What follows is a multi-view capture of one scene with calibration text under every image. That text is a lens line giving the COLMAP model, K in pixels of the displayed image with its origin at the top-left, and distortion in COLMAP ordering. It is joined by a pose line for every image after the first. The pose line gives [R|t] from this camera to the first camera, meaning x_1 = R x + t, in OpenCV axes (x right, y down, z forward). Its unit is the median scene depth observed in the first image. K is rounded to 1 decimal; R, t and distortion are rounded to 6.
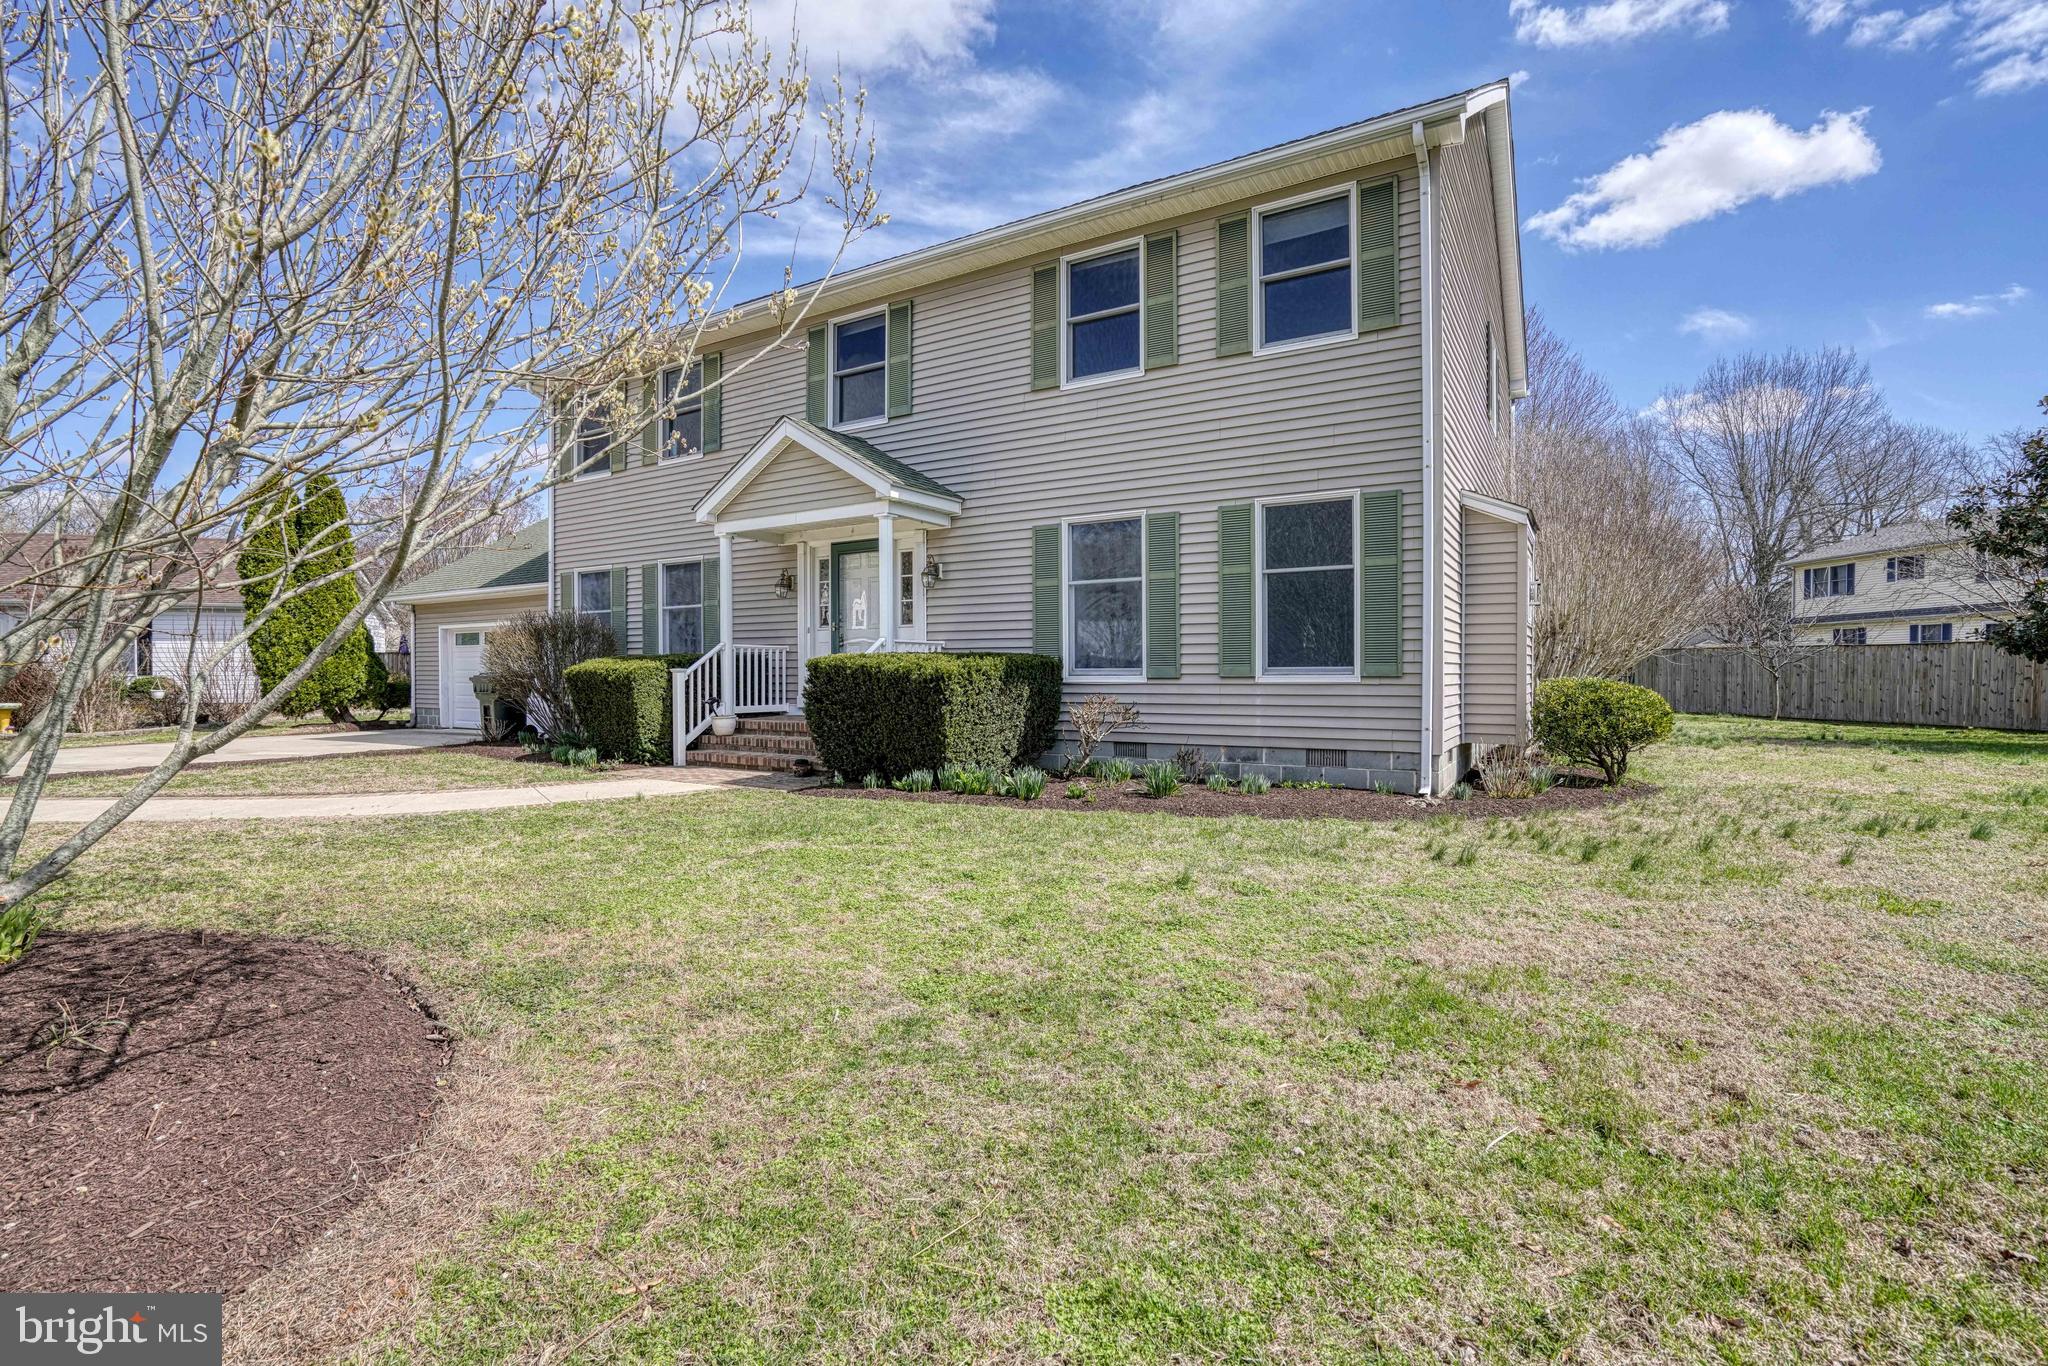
lens RADIAL K [[966.6, 0, 1029.4], [0, 966.6, 678.8], [0, 0, 1]] dist [-0.061560, 0.026768]
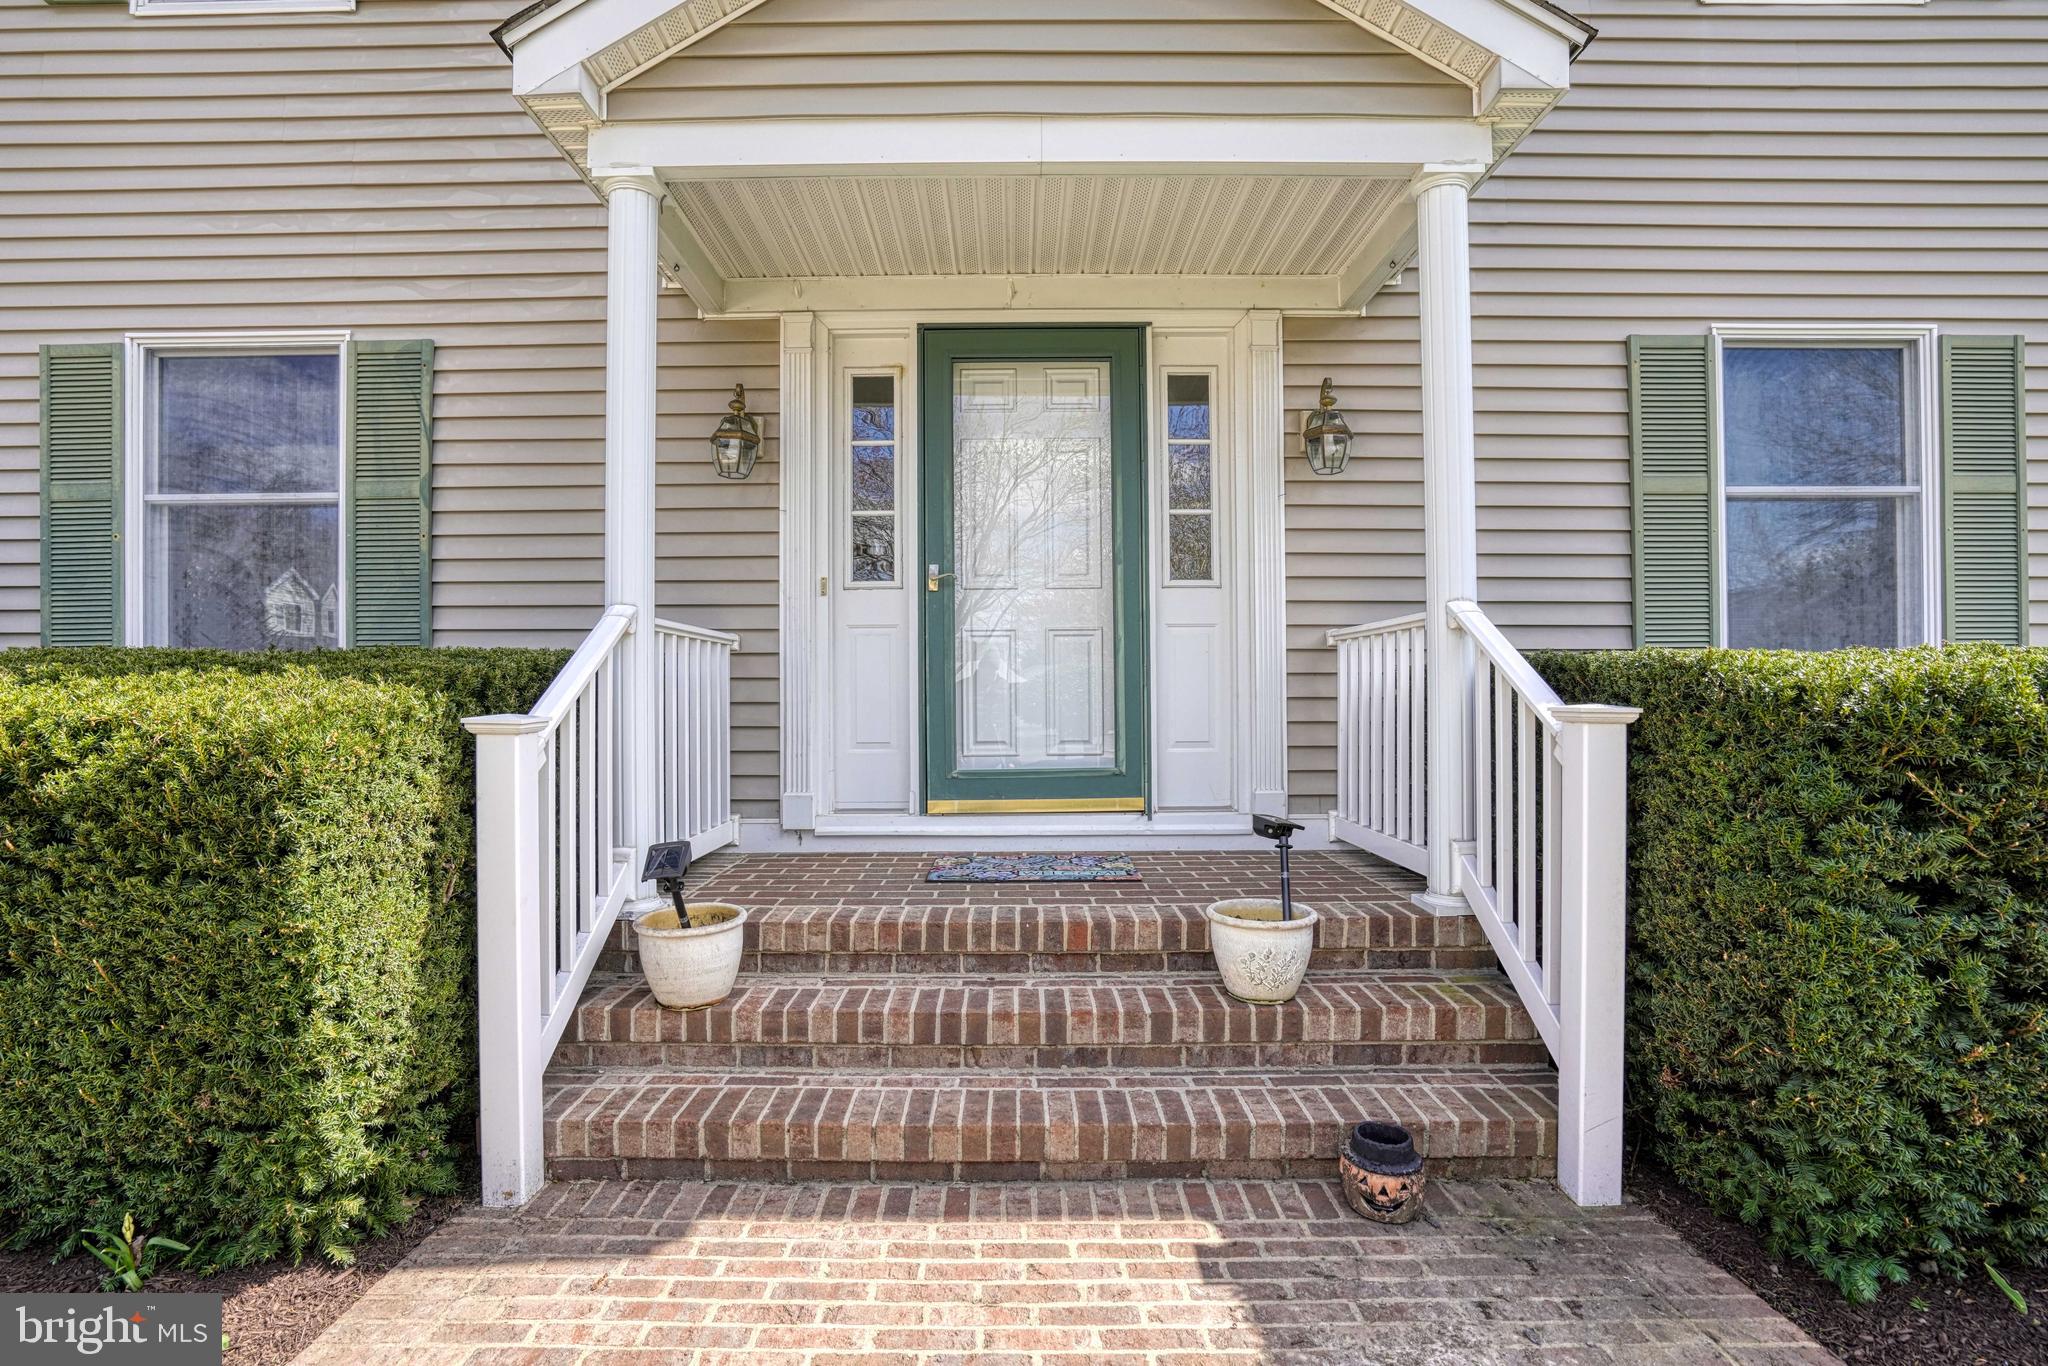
lens RADIAL K [[966.6, 0, 1029.4], [0, 966.6, 678.8], [0, 0, 1]] dist [-0.061560, 0.026768]
pose [[0.848564, 0.009240, 0.529012, -0.379041], [0.006948, 0.999567, -0.028604, -0.011845], [-0.529047, 0.027948, 0.848132, 0.774285]]
